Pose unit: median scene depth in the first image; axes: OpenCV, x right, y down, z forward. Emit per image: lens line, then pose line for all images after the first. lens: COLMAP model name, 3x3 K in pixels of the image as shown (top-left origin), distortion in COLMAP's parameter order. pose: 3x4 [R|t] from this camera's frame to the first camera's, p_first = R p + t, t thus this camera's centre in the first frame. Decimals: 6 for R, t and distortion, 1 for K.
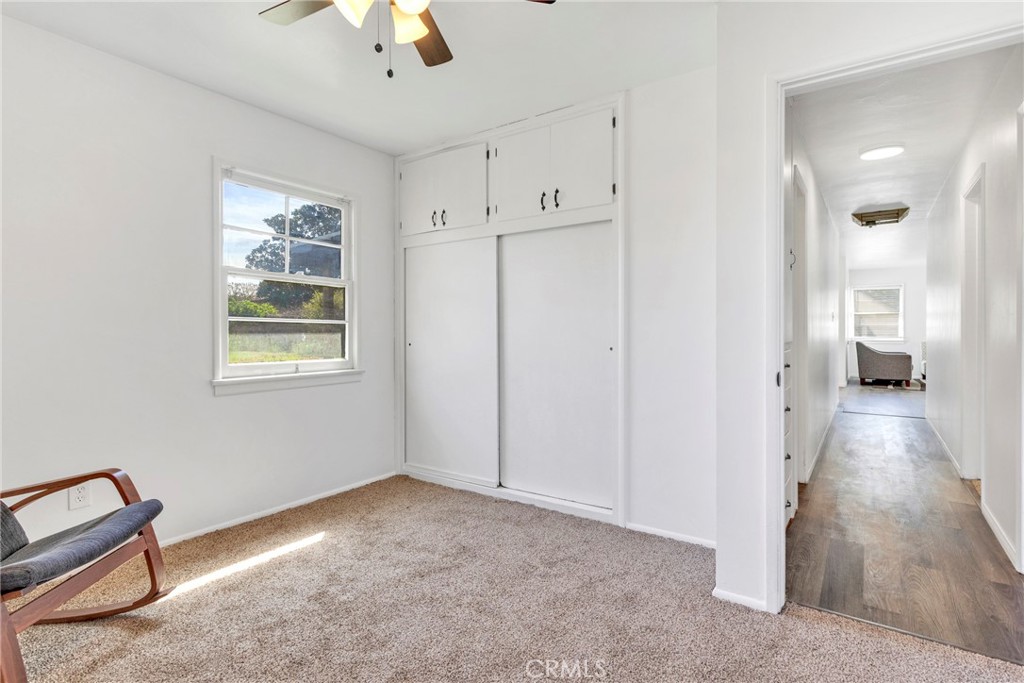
lens RADIAL K [[487.0, 0, 517.1], [0, 487.0, 334.6], [0, 0, 1]] dist [0.005667, 0.002204]
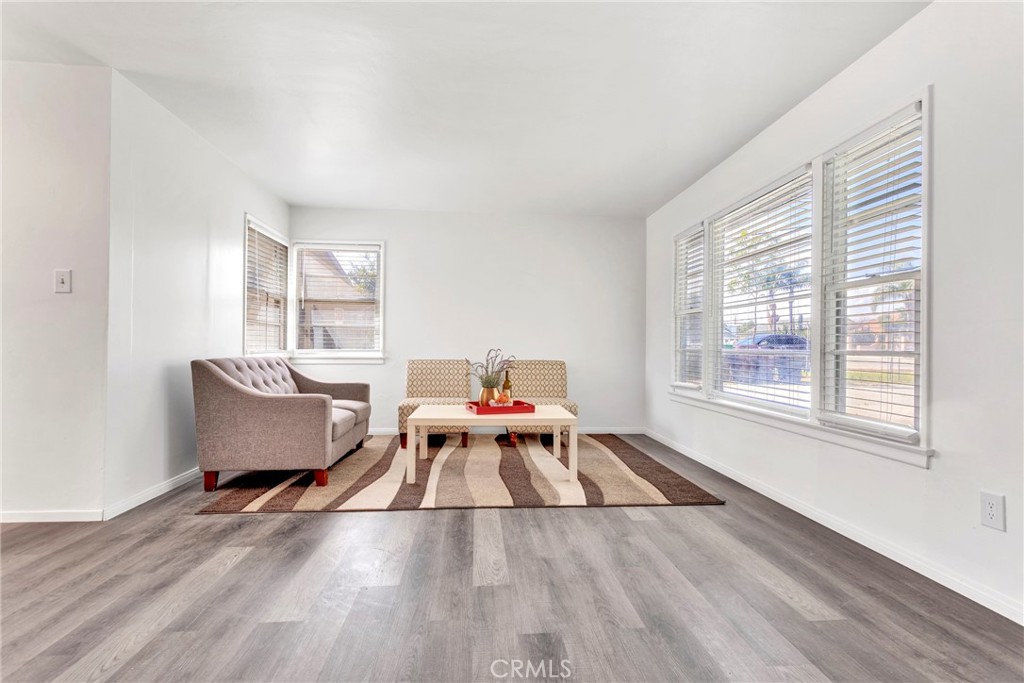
lens RADIAL K [[487.0, 0, 515.8], [0, 487.0, 344.1], [0, 0, 1]] dist [0.005667, 0.002204]
pose [[0.764251, 0.017770, 0.644674, 0.570258], [-0.012398, 0.999840, -0.012864, 0.003855], [-0.644800, 0.001839, 0.764349, 0.528972]]
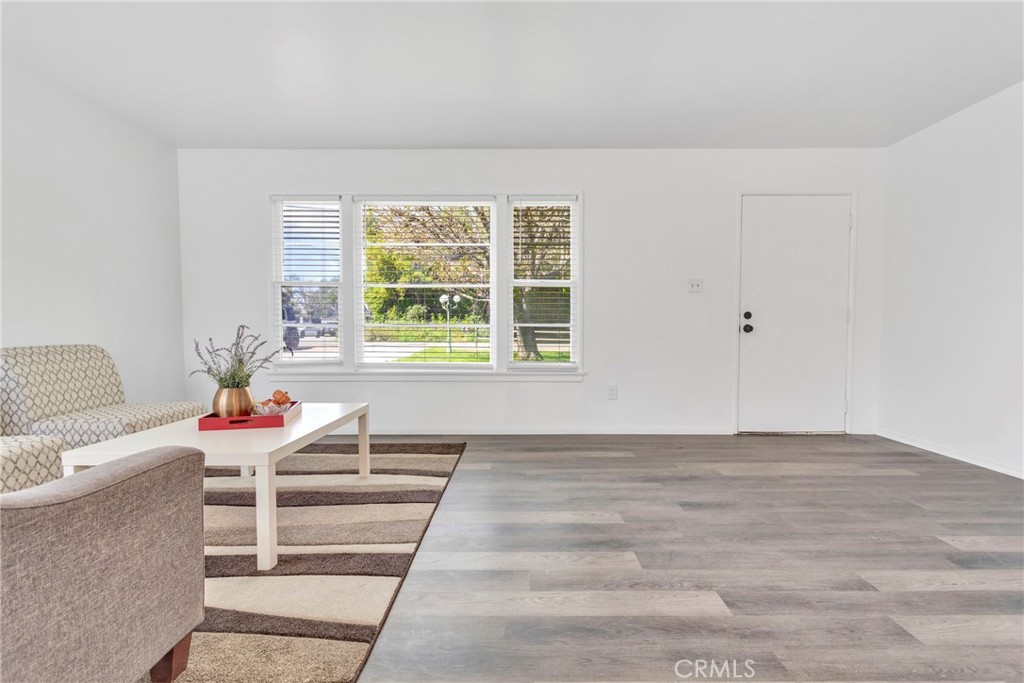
lens RADIAL K [[487.0, 0, 530.4], [0, 487.0, 328.4], [0, 0, 1]] dist [0.005667, 0.002204]
pose [[-0.591557, 0.000945, 0.806262, 0.526703], [0.004049, 0.999990, 0.001799, 0.004447], [-0.806253, 0.004329, -0.591555, 0.838798]]
